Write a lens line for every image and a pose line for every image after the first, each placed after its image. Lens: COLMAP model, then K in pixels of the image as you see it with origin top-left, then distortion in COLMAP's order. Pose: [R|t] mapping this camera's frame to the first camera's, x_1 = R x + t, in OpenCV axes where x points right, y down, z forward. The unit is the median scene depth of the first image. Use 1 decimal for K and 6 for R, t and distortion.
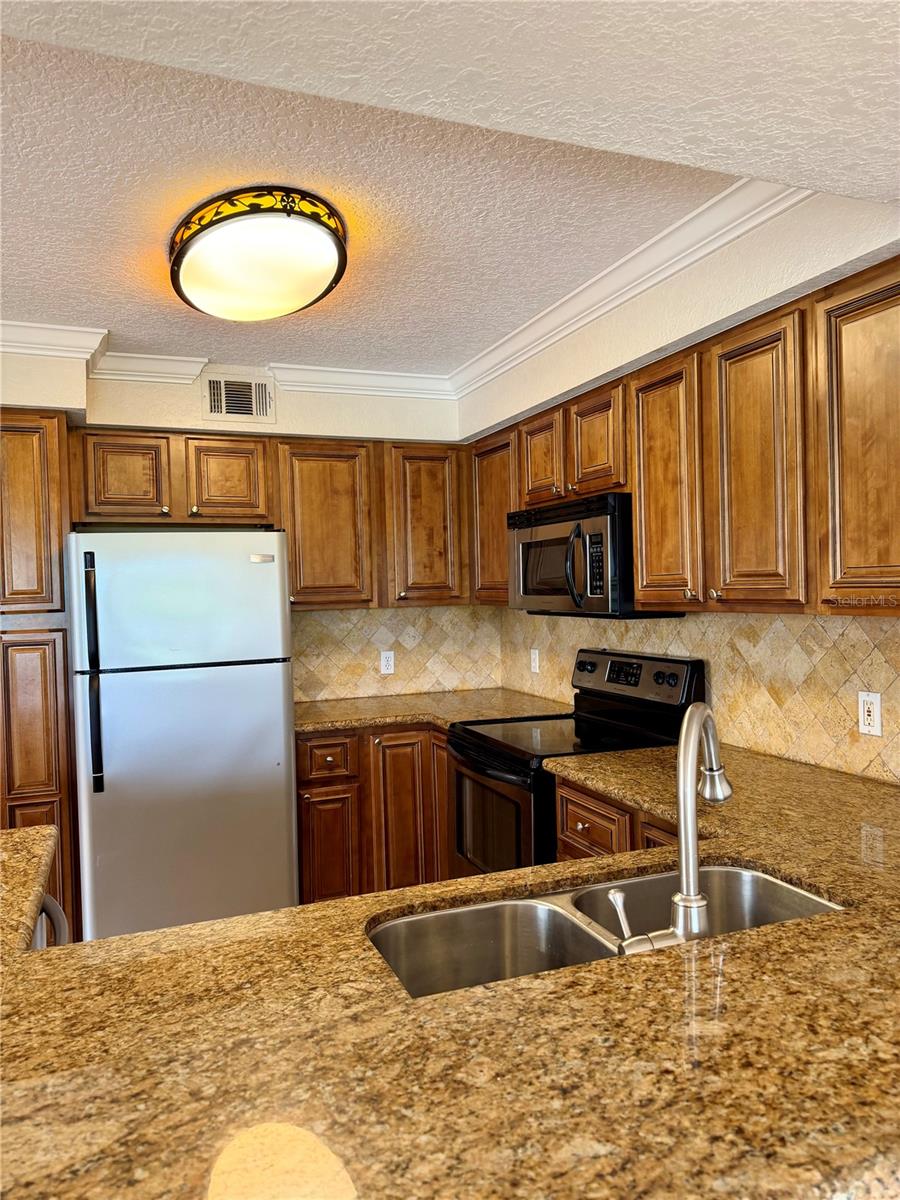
lens RADIAL K [[832.9, 0, 450.0], [0, 832.9, 600.0], [0, 0, 1]] dist [0.091558, -0.095843]
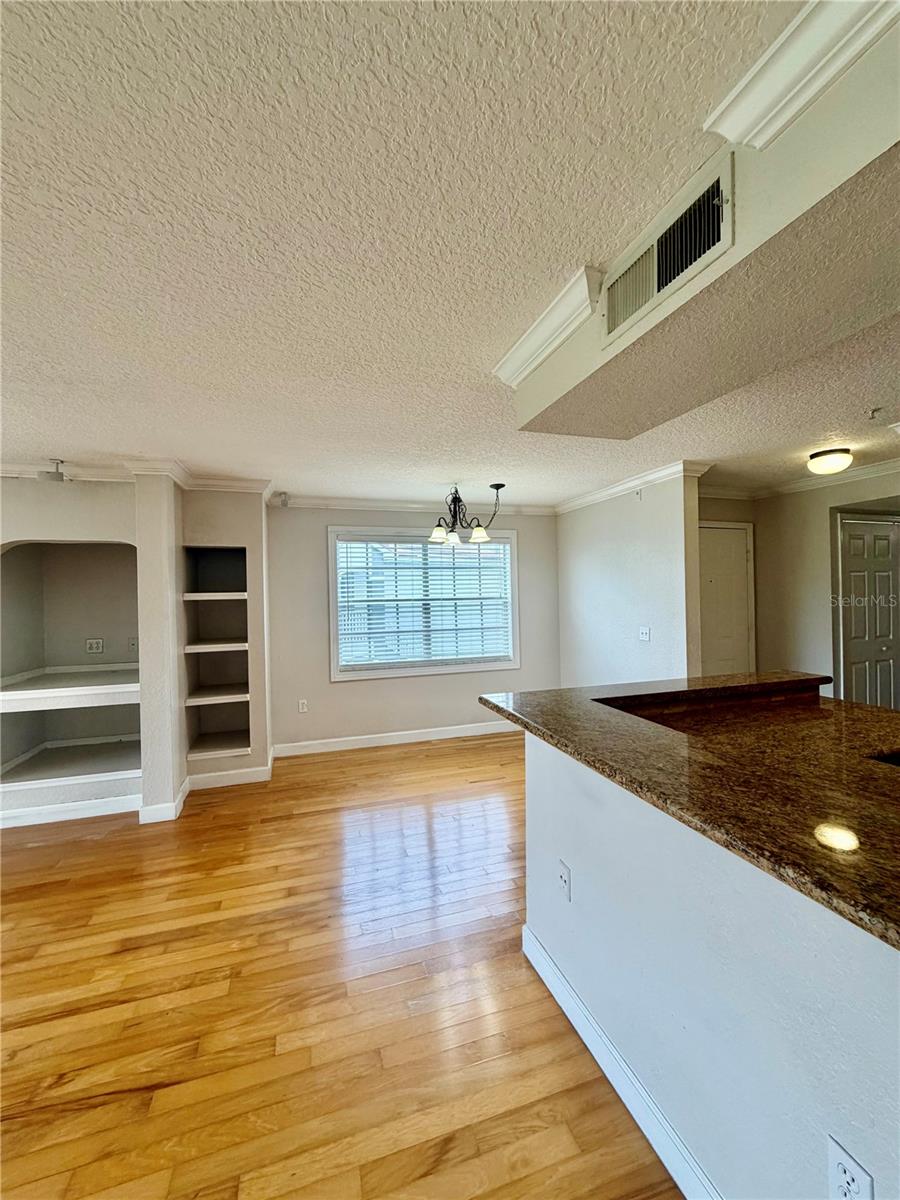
lens RADIAL K [[477.8, 0, 450.0], [0, 477.8, 600.0], [0, 0, 1]] dist [0.000145, 0.000080]
pose [[-0.064910, 0.035660, -0.997254, 0.502829], [0.005848, 0.999358, 0.035354, -0.011004], [0.997874, -0.003537, -0.065077, 0.052315]]
